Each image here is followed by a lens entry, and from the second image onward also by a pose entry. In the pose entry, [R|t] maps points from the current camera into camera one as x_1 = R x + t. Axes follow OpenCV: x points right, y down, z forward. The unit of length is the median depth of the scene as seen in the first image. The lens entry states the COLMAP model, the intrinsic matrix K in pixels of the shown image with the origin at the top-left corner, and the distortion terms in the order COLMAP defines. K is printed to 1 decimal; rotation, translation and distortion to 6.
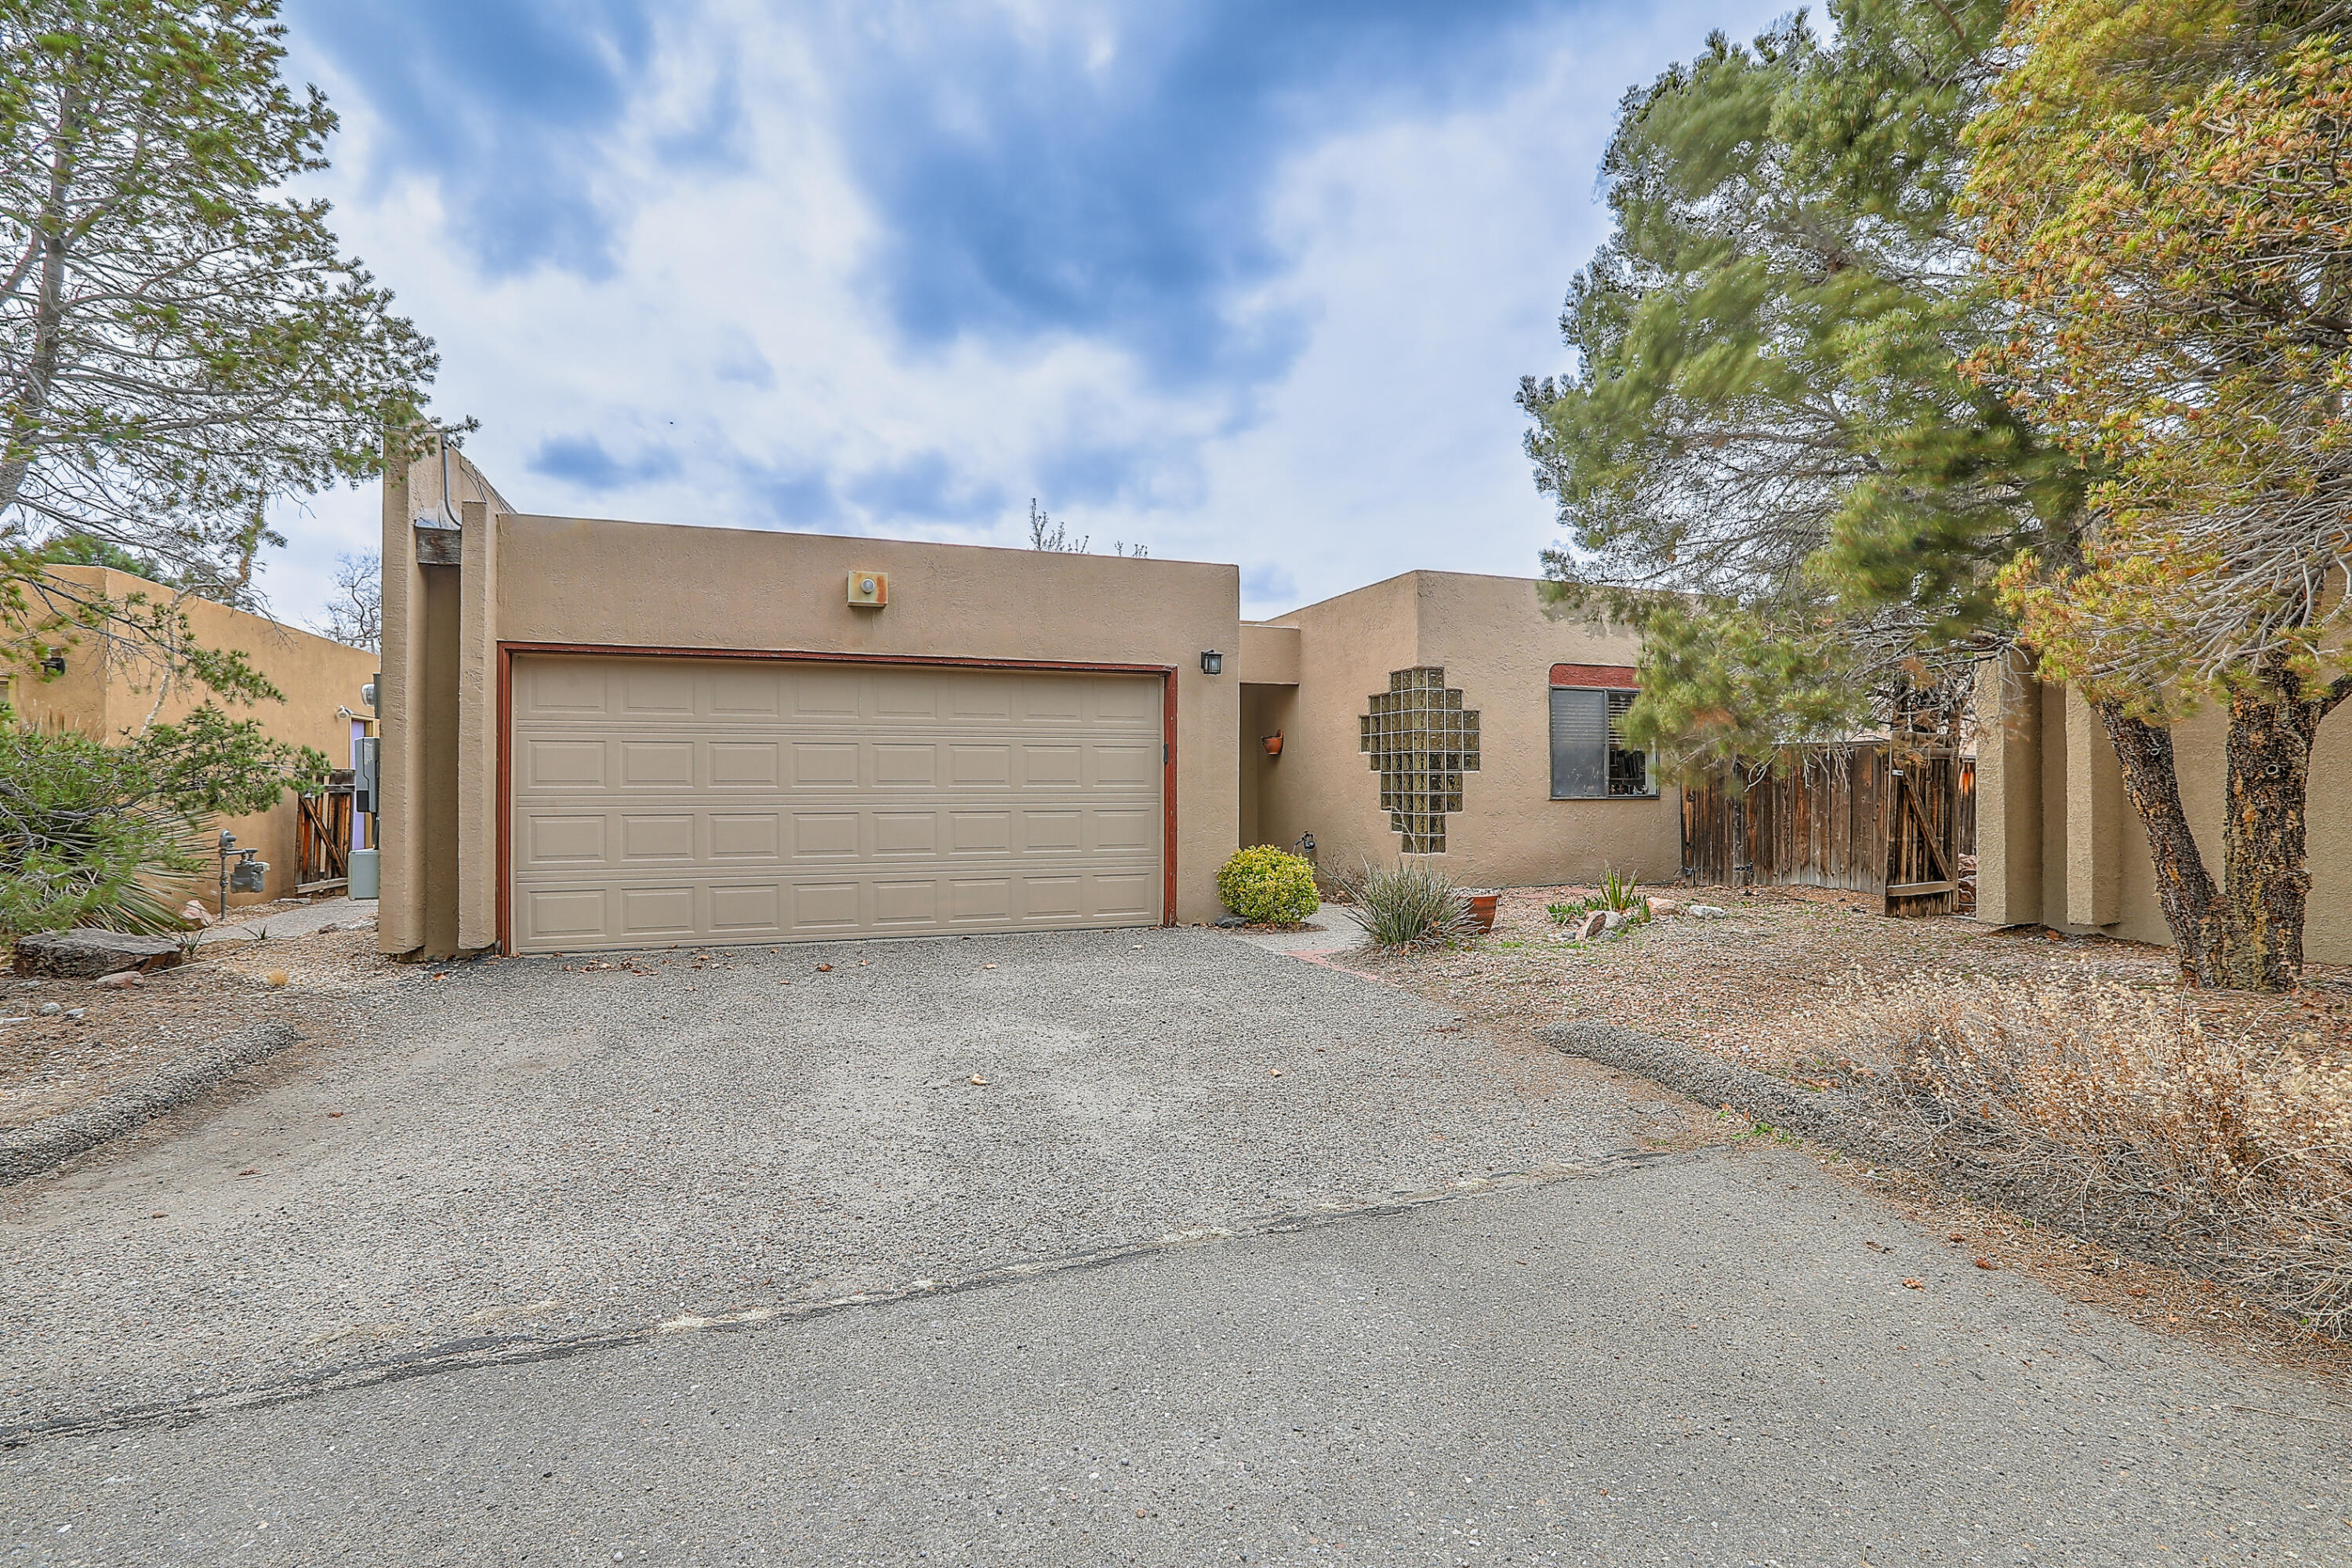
lens RADIAL K [[1097.7, 0, 1165.9], [0, 1097.7, 772.6], [0, 0, 1]] dist [-0.001928, 0.000434]
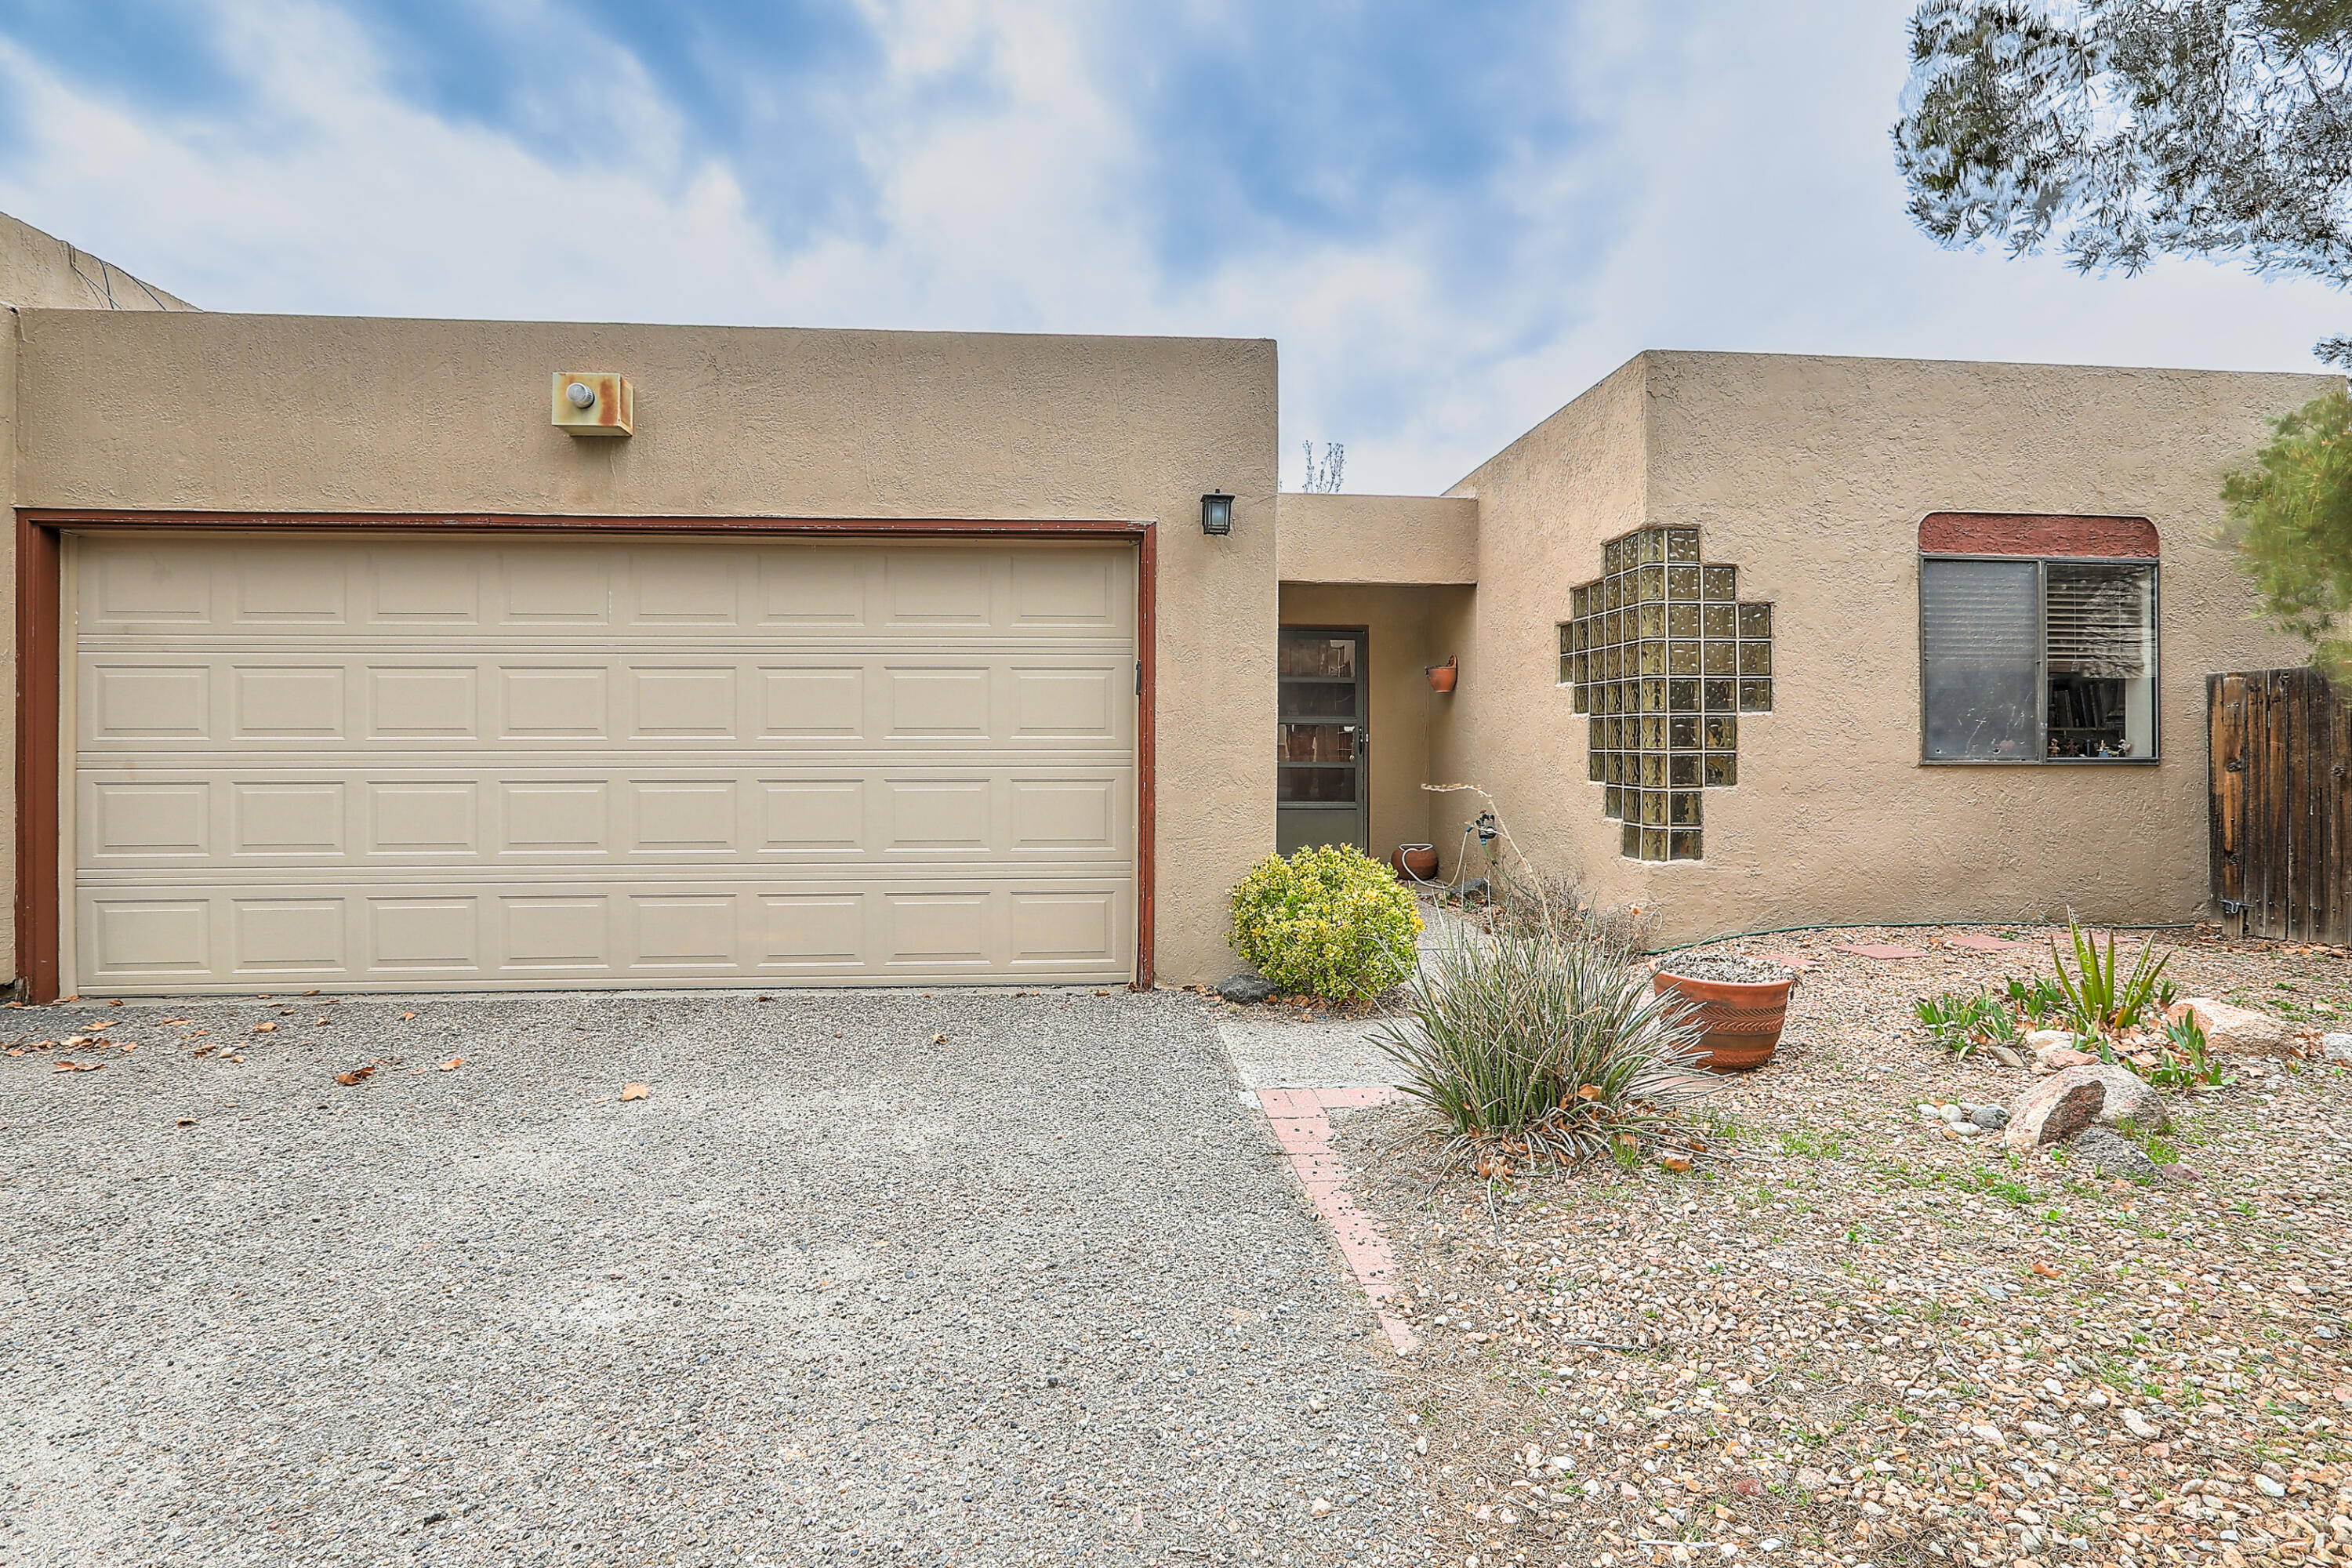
lens RADIAL K [[1108.4, 0, 1177.3], [0, 1108.4, 723.3], [0, 0, 1]] dist [0.001830, 0.000895]
pose [[0.965453, -0.000886, -0.260575, 0.144010], [0.000871, 1.000000, -0.000172, 0.003865], [0.260575, -0.000061, 0.965454, 0.391093]]
